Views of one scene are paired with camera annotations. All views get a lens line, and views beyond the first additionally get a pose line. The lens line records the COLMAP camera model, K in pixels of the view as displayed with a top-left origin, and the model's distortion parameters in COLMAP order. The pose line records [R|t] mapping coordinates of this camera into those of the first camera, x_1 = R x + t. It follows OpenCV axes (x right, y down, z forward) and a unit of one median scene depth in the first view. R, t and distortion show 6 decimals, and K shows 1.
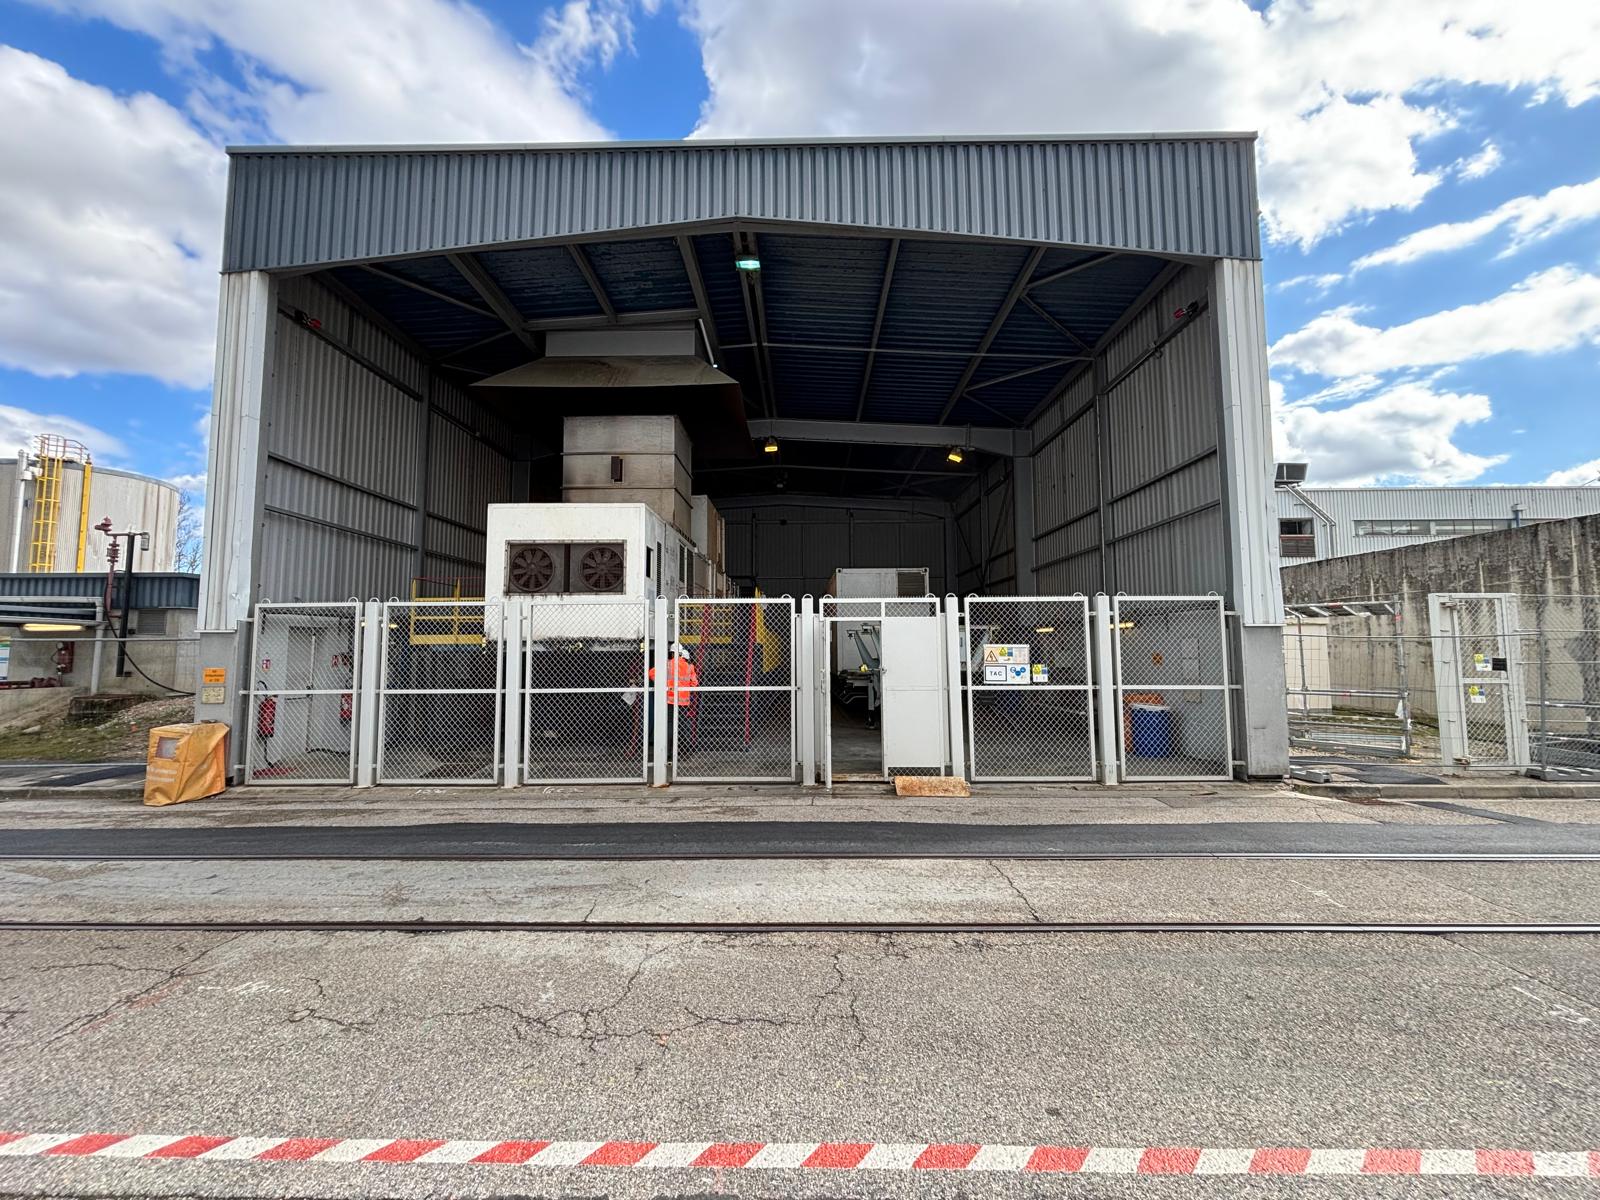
lens RADIAL K [[647.9, 0, 800.0], [0, 647.9, 600.0], [0, 0, 1]] dist [-0.000031, 0.000654]
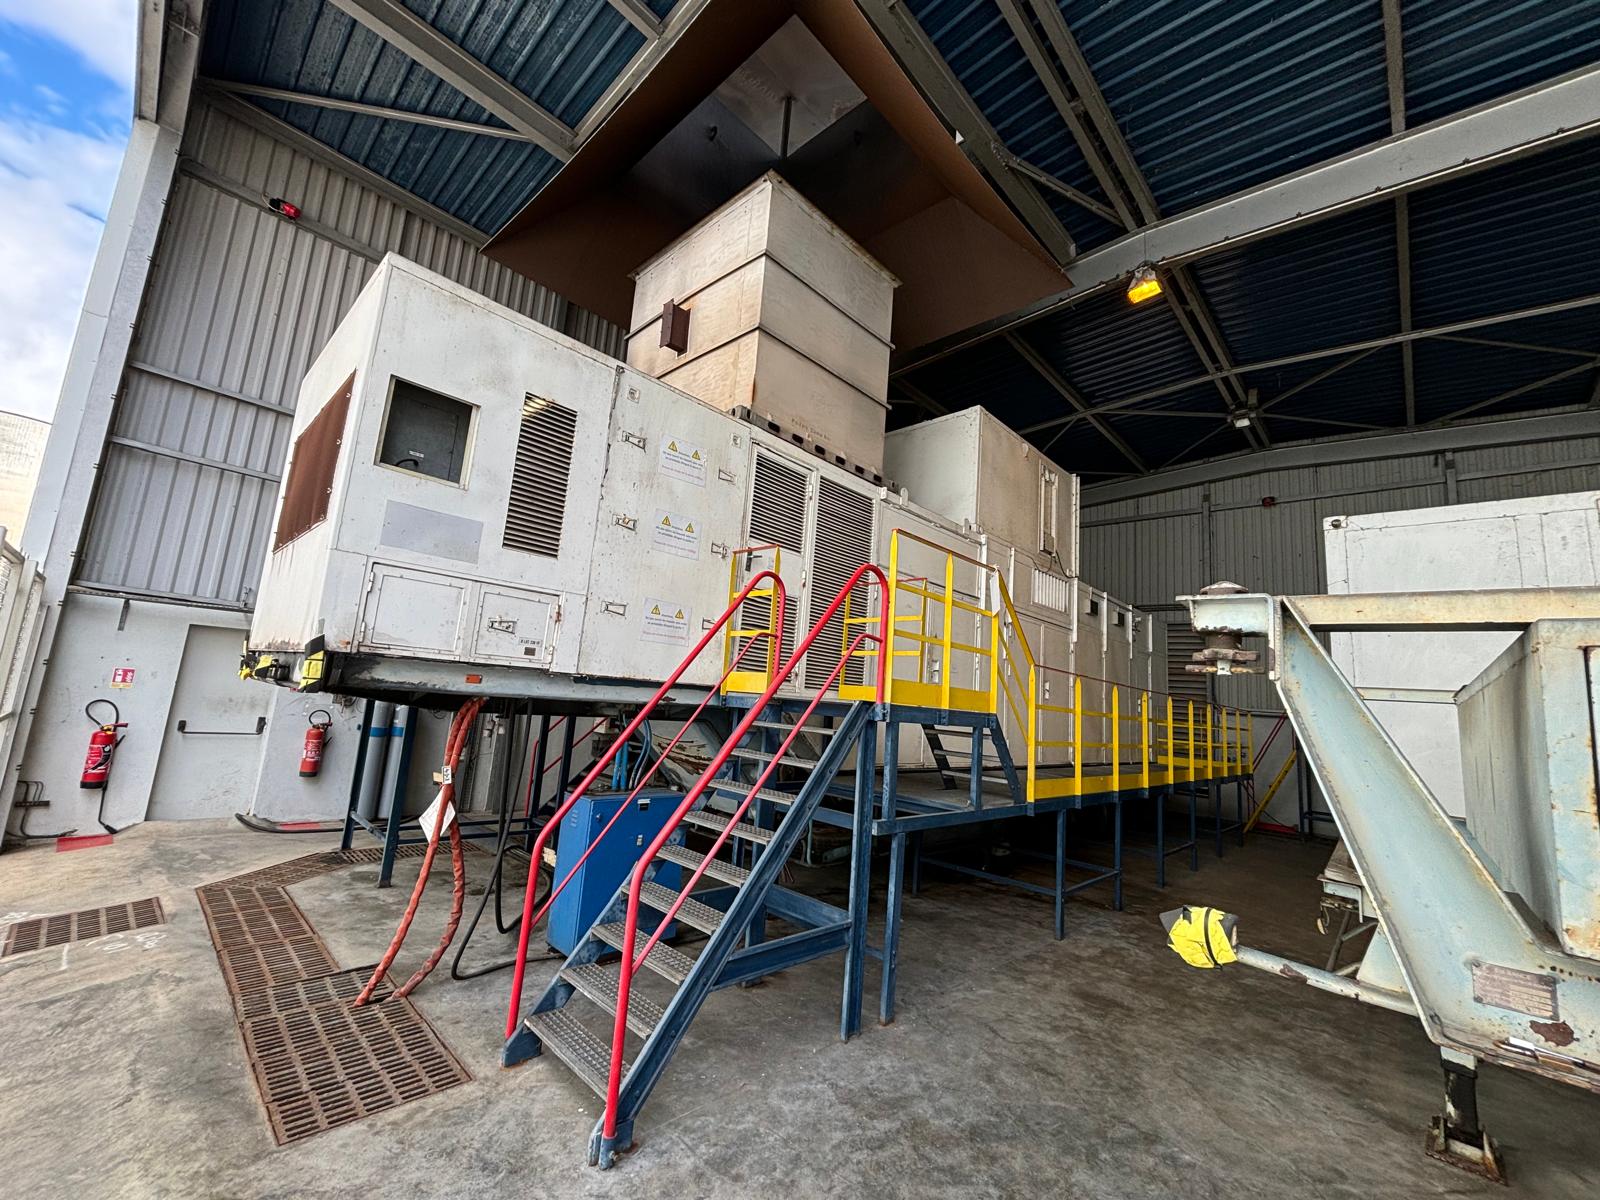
lens RADIAL K [[647.9, 0, 800.0], [0, 647.9, 600.0], [0, 0, 1]] dist [-0.000031, 0.000654]
pose [[0.715470, -0.042898, -0.697325, 0.091293], [-0.030279, 0.995271, -0.092294, 0.027414], [0.697987, 0.087148, 0.710788, 0.533275]]
